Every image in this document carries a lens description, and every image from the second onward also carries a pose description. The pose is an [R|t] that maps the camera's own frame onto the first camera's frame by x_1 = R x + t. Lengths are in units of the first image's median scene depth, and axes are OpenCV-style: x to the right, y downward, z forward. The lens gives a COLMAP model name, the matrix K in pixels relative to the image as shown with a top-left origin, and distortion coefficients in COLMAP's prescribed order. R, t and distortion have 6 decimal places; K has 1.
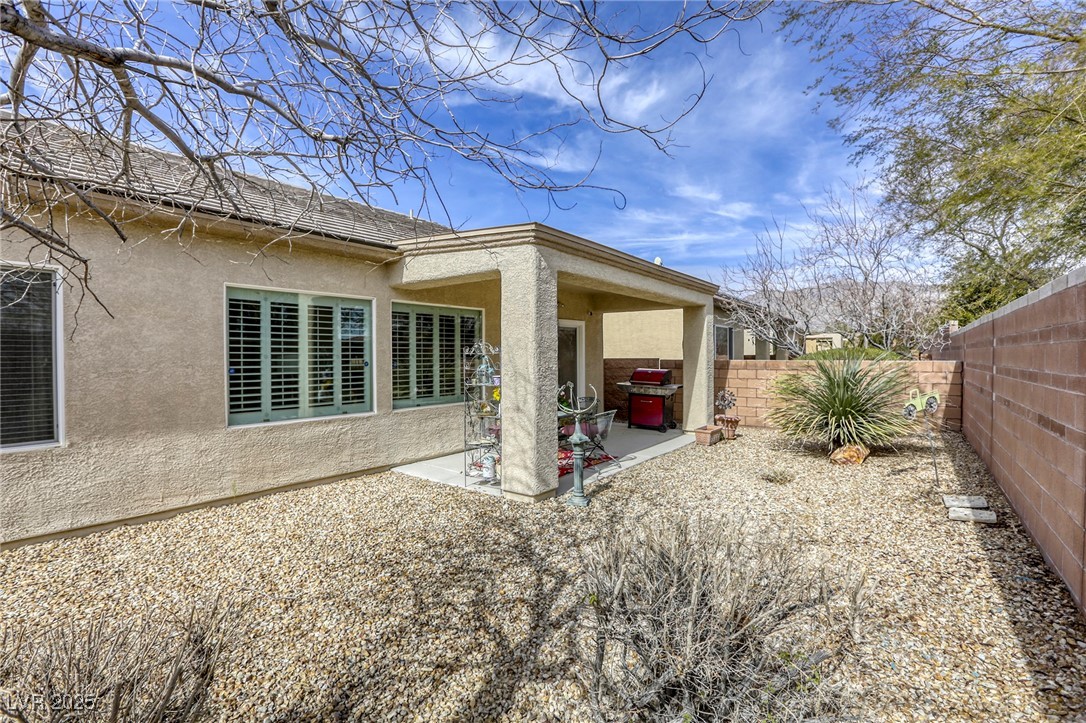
lens RADIAL K [[498.4, 0, 543.0], [0, 498.4, 361.5], [0, 0, 1]] dist [-0.029183, -0.000071]
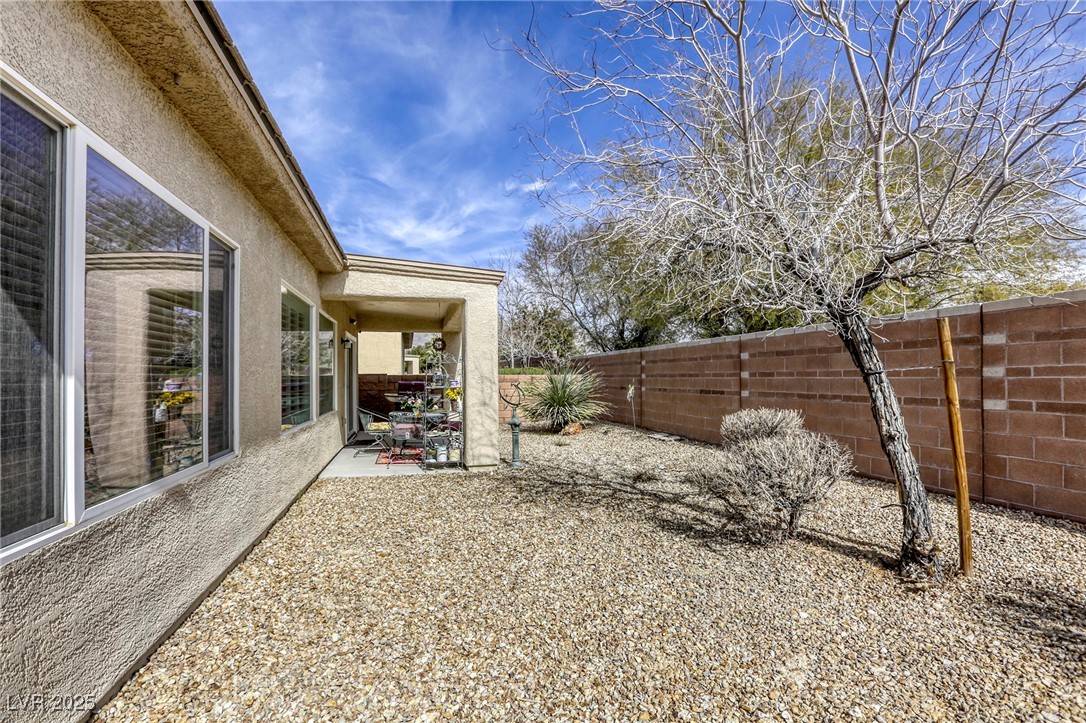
lens RADIAL K [[509.8, 0, 545.3], [0, 509.8, 374.9], [0, 0, 1]] dist [0.000251, -0.000002]
pose [[0.614301, 0.003654, 0.789063, -1.026304], [0.013053, 0.999805, -0.014792, 0.038874], [-0.788964, 0.019386, 0.614134, 0.009107]]
